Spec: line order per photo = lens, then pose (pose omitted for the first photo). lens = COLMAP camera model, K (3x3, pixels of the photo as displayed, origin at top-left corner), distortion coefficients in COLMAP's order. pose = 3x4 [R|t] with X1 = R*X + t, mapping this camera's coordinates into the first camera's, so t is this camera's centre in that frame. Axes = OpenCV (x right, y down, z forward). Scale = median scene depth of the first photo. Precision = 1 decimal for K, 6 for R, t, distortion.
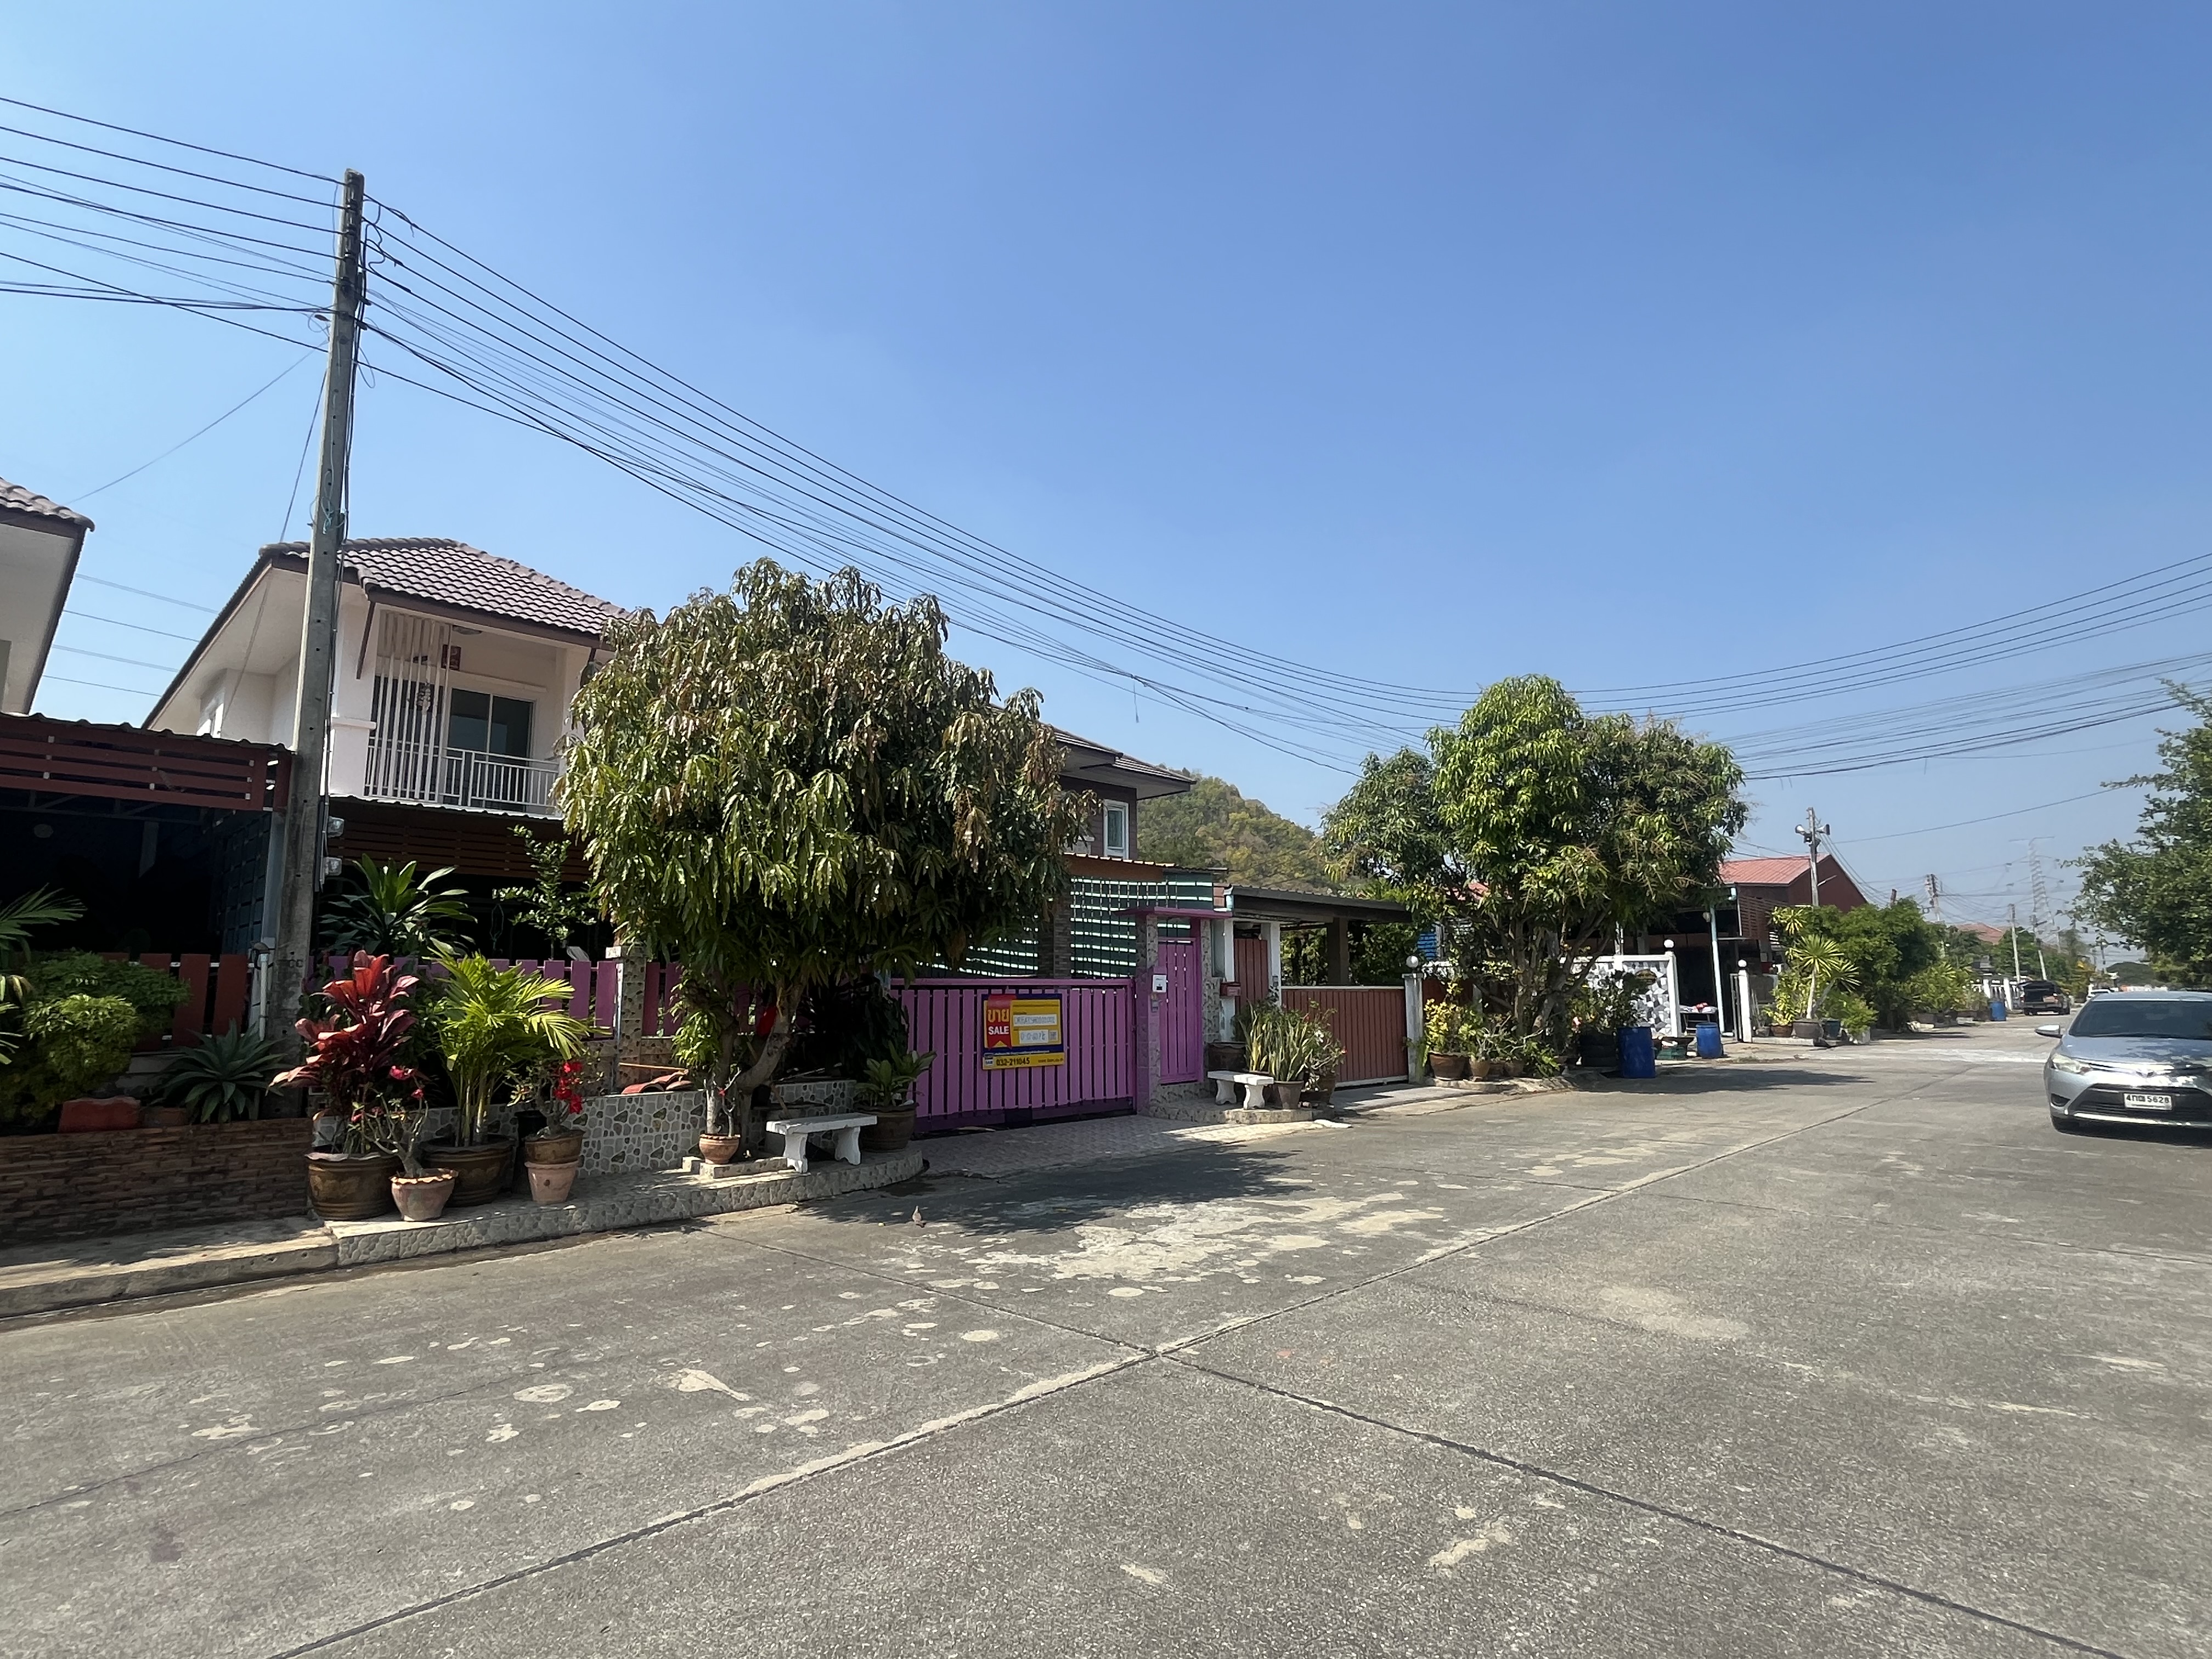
lens RADIAL K [[1104.3, 0, 1104.1], [0, 1104.3, 831.4], [0, 0, 1]] dist [0.001160, -0.001052]
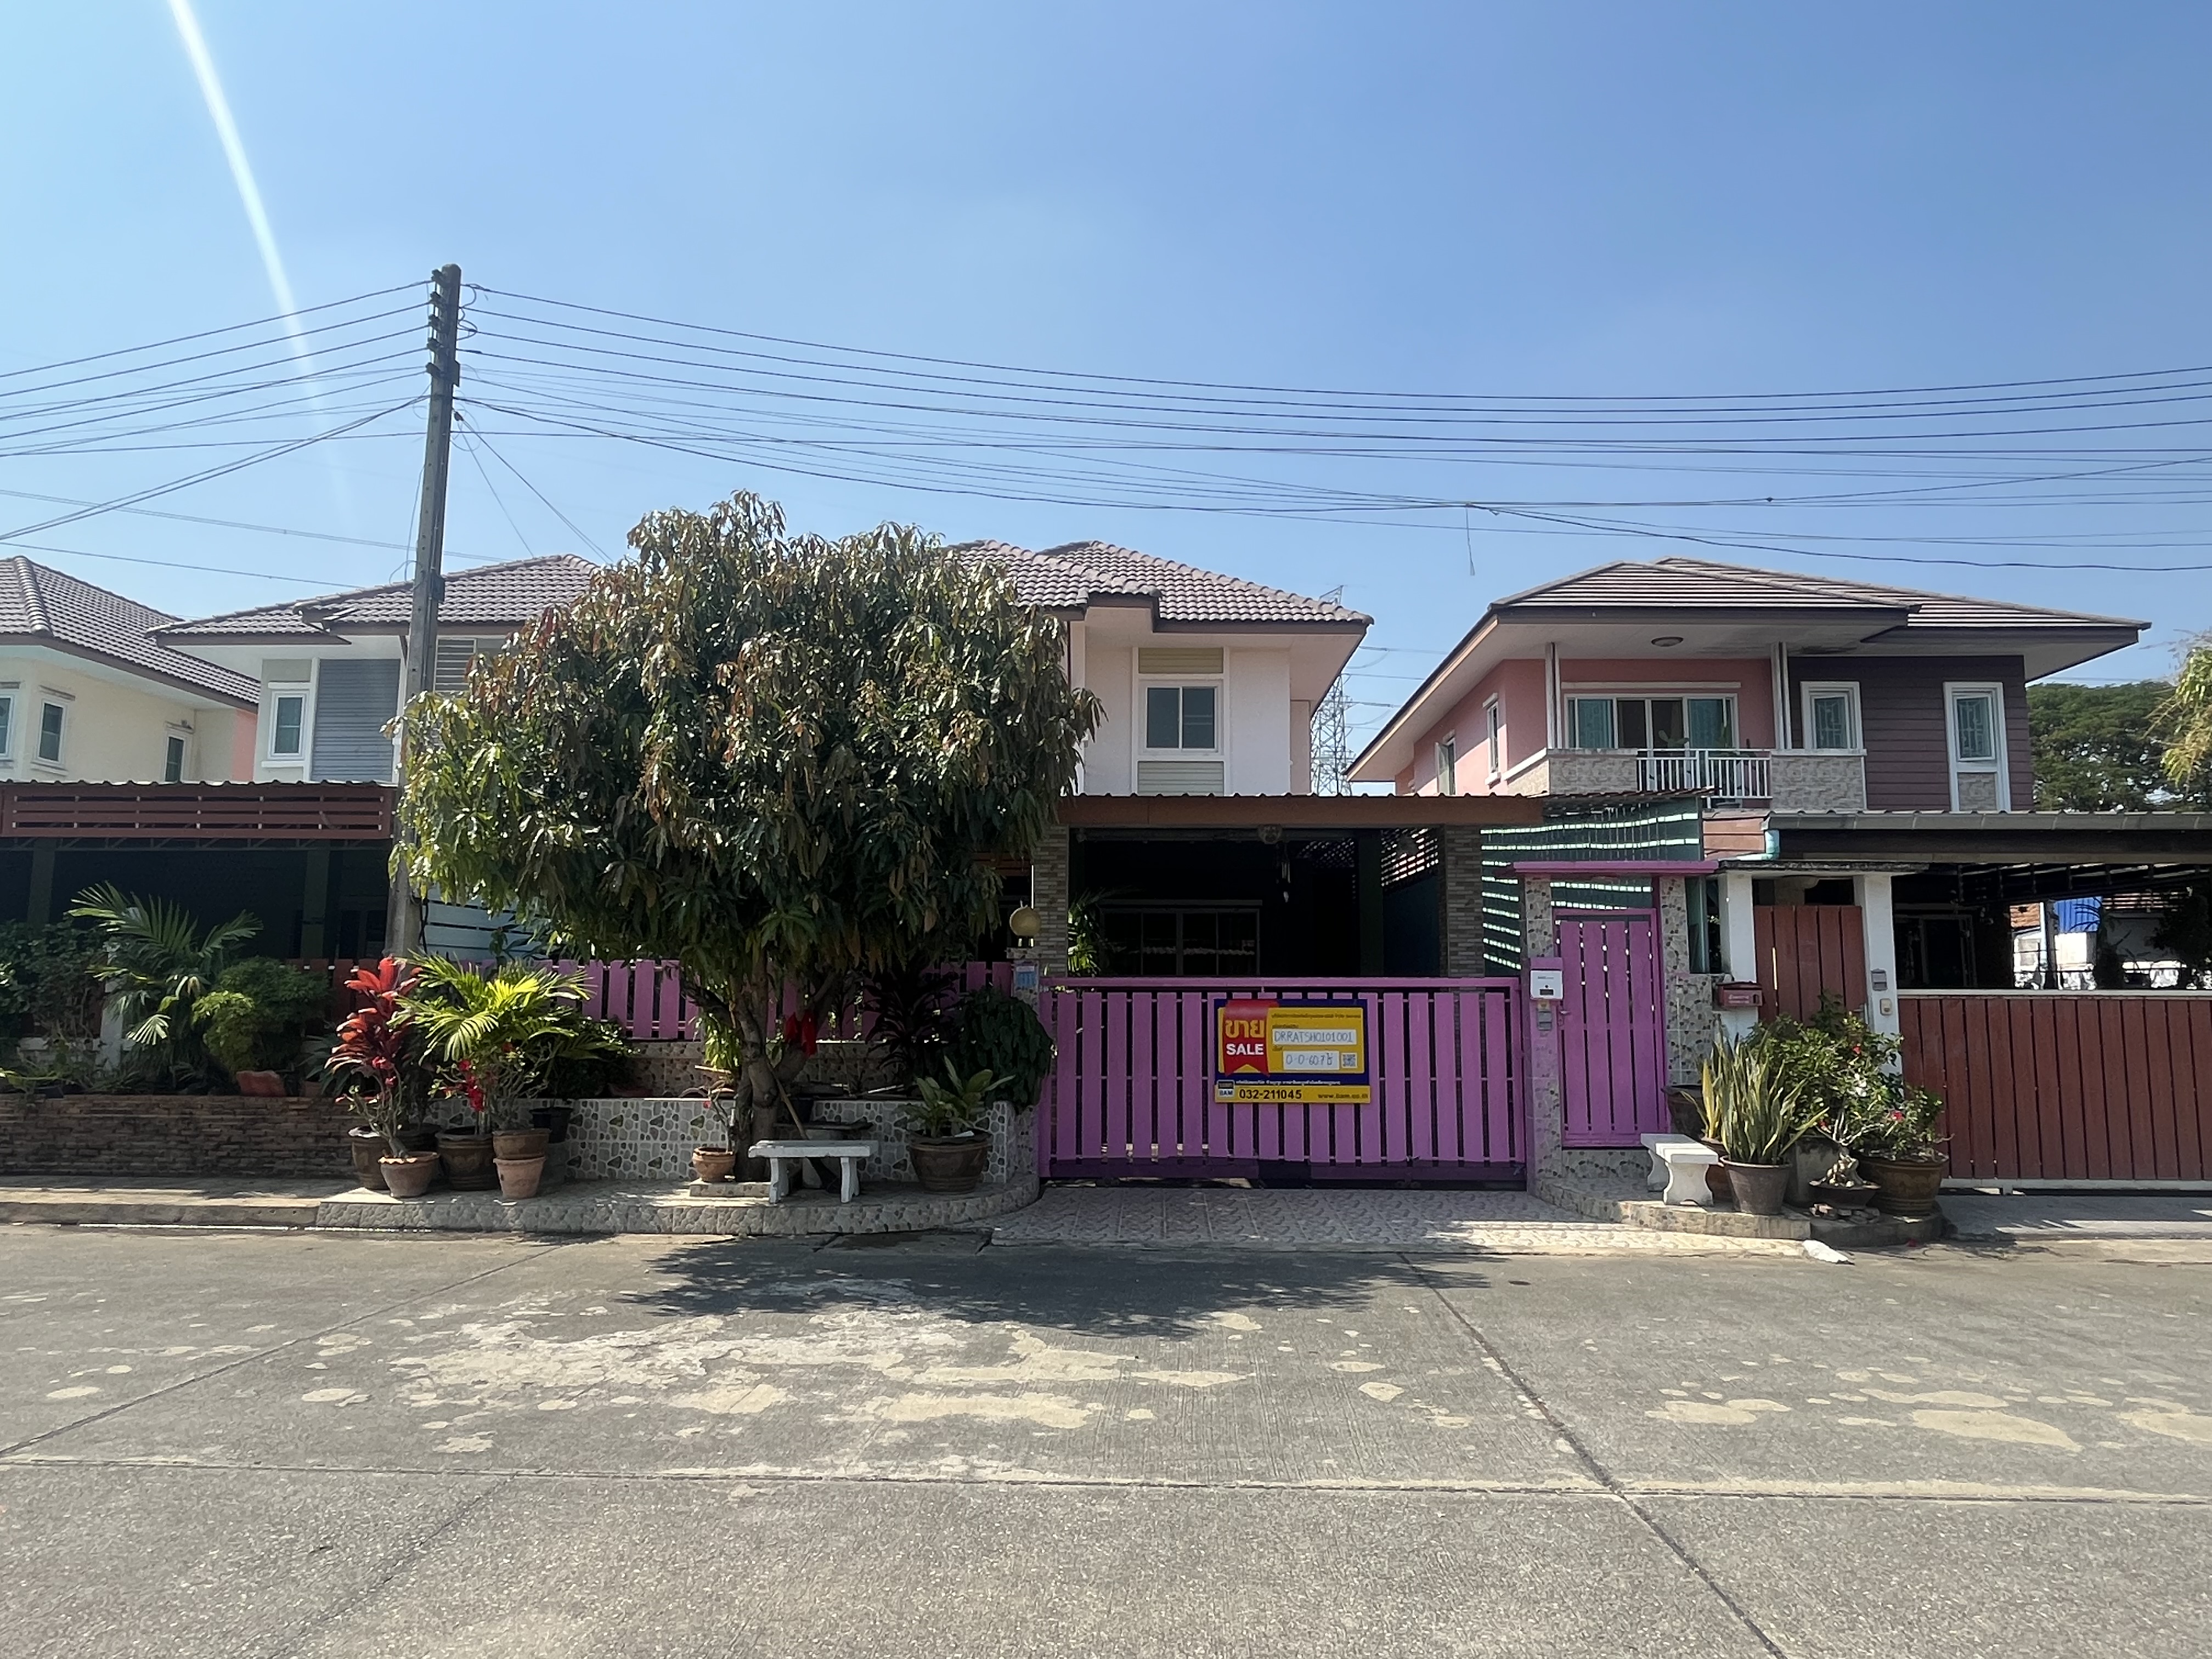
lens RADIAL K [[1319.5, 0, 1109.8], [0, 1319.5, 838.6], [0, 0, 1]] dist [-0.003528, -0.002675]
pose [[0.679573, -0.076842, -0.729572, 0.730277], [0.098995, 0.995008, -0.012588, 0.069659], [0.726898, -0.063669, 0.683788, 0.543445]]
